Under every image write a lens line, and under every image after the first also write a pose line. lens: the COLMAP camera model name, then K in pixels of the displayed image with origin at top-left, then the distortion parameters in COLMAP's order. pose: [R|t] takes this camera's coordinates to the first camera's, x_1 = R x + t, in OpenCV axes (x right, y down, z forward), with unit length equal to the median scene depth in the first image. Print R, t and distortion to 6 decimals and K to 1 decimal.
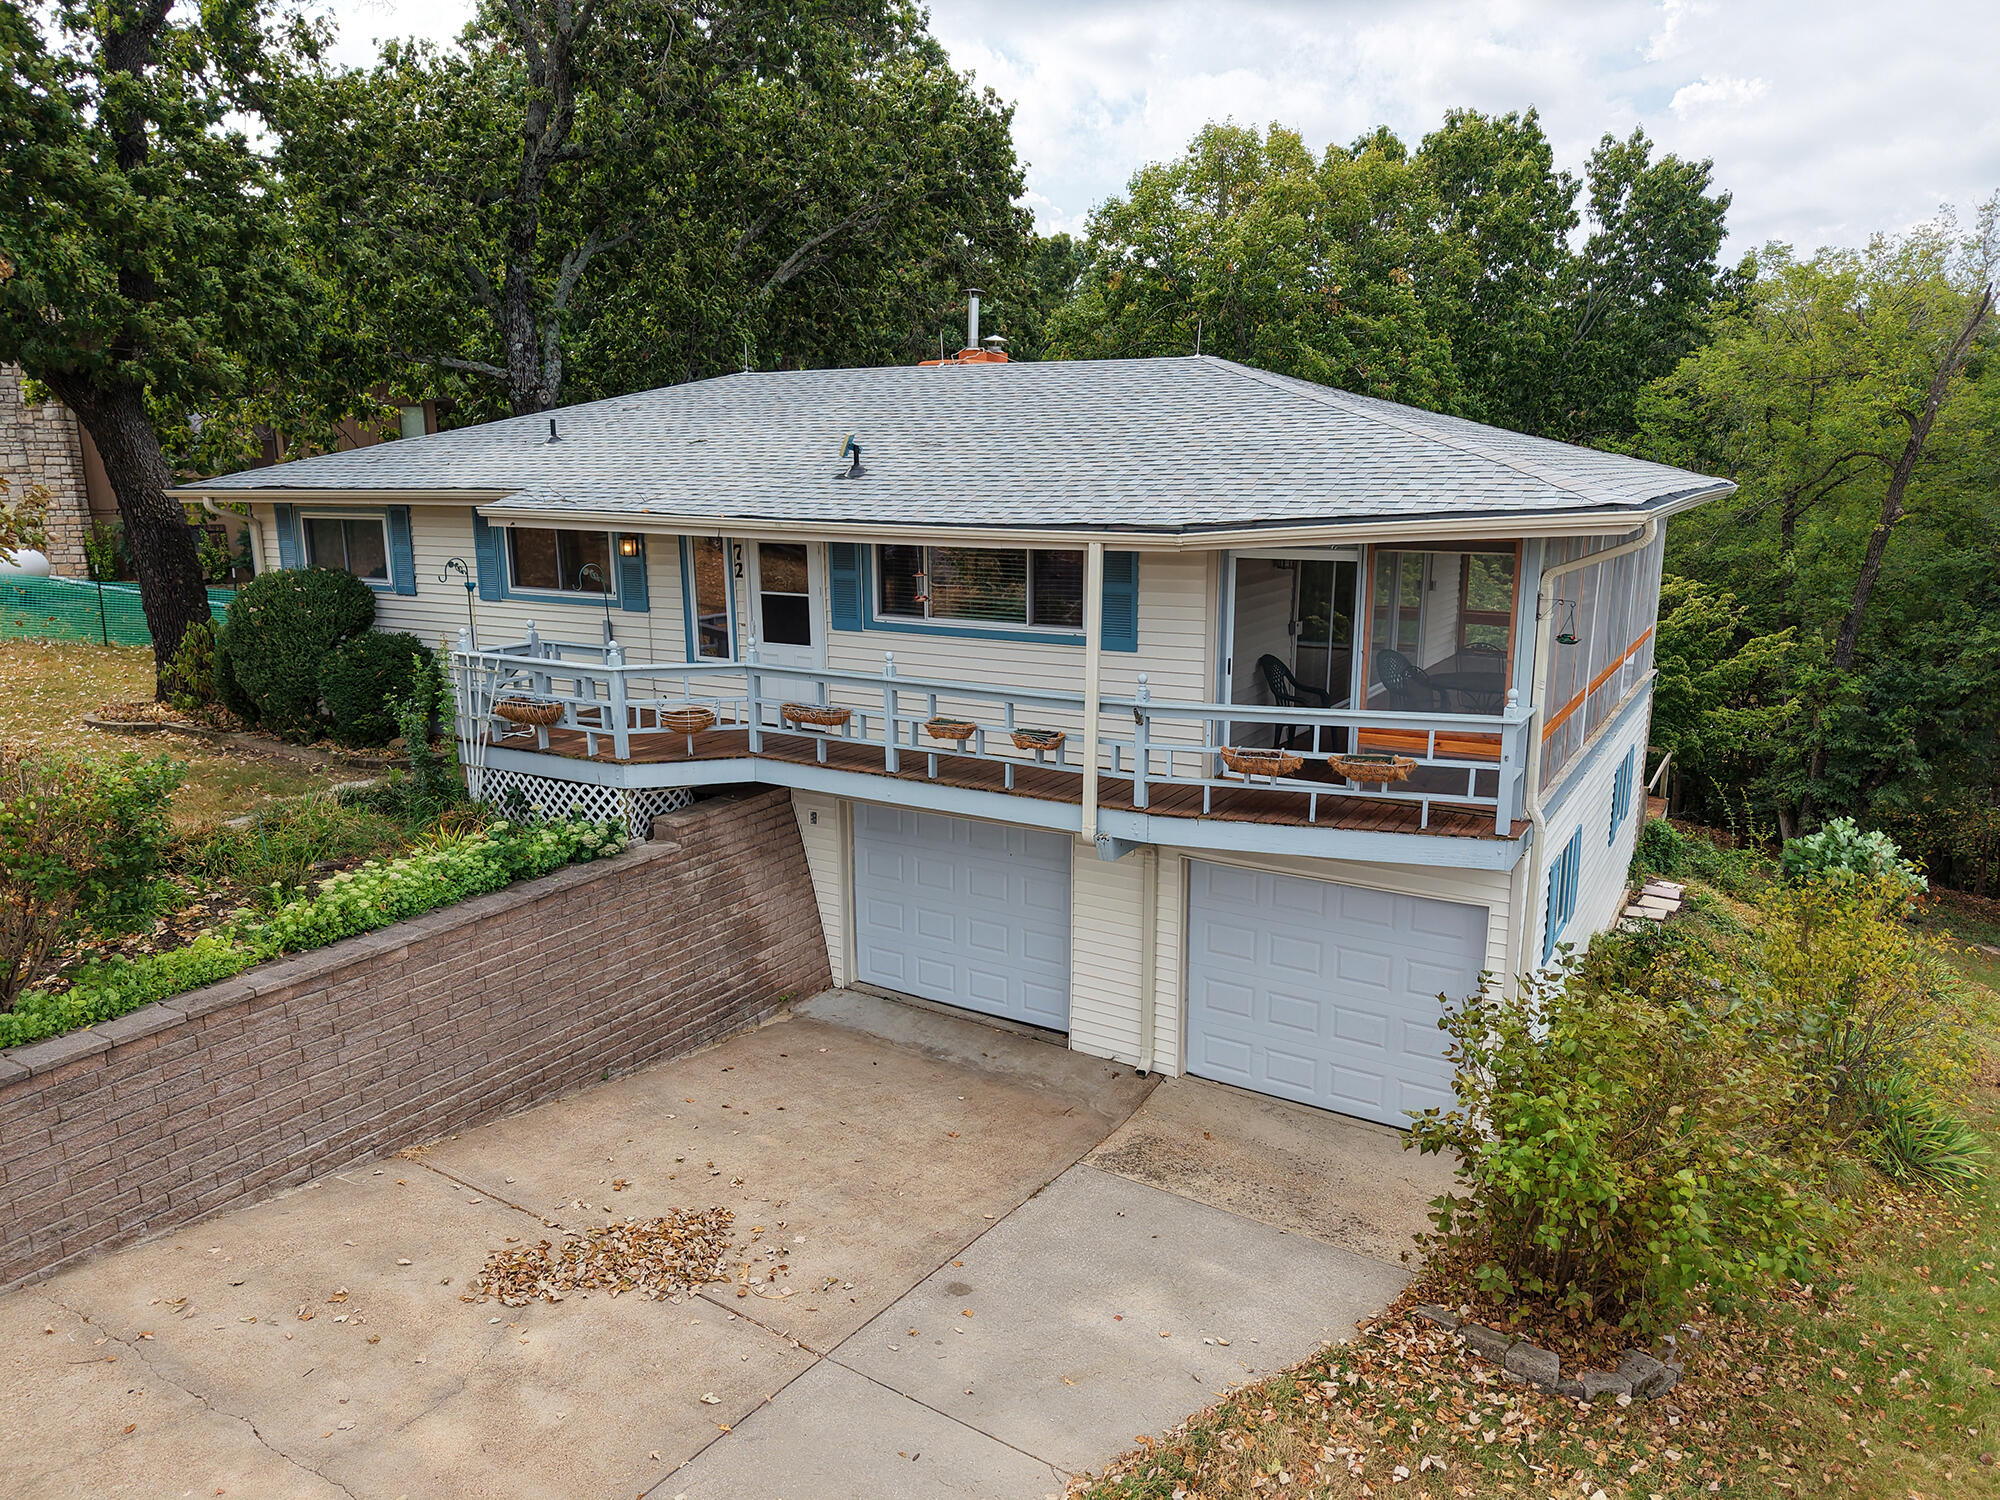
lens RADIAL K [[1309.9, 0, 1013.5], [0, 1309.9, 763.2], [0, 0, 1]] dist [0.006445, -0.006146]
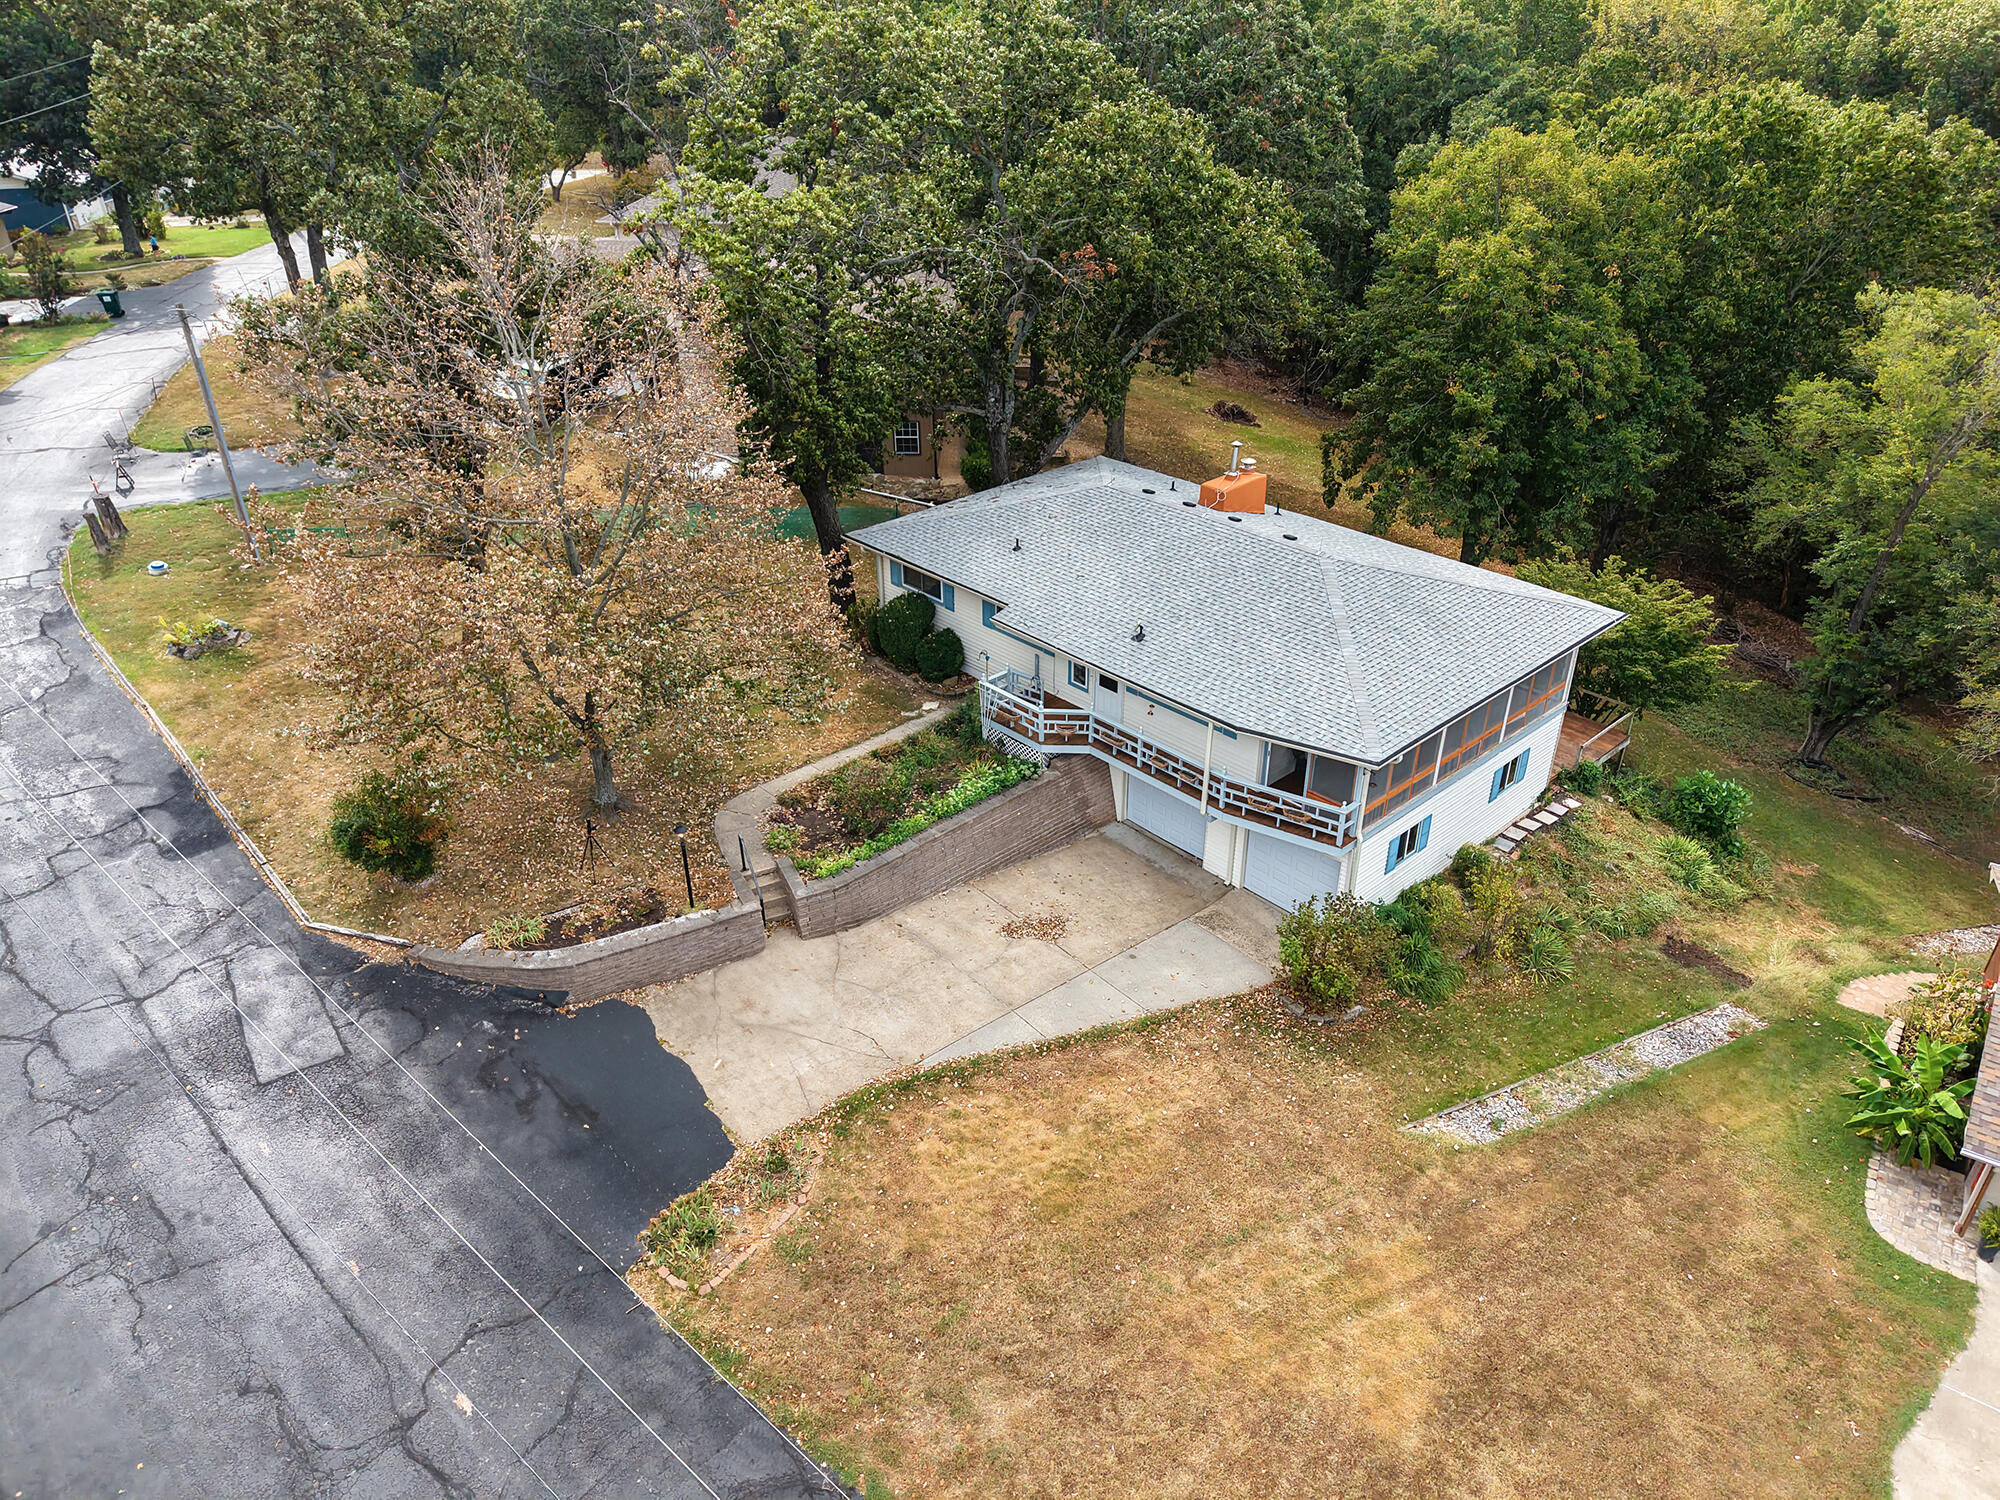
lens RADIAL K [[1309.9, 0, 1001.0], [0, 1309.9, 743.0], [0, 0, 1]] dist [0.006445, -0.006146]
pose [[0.955294, 0.140309, -0.260242, 0.310136], [-0.054986, 0.949177, 0.309904, -0.813507], [0.290498, -0.281739, 0.914458, -1.433275]]
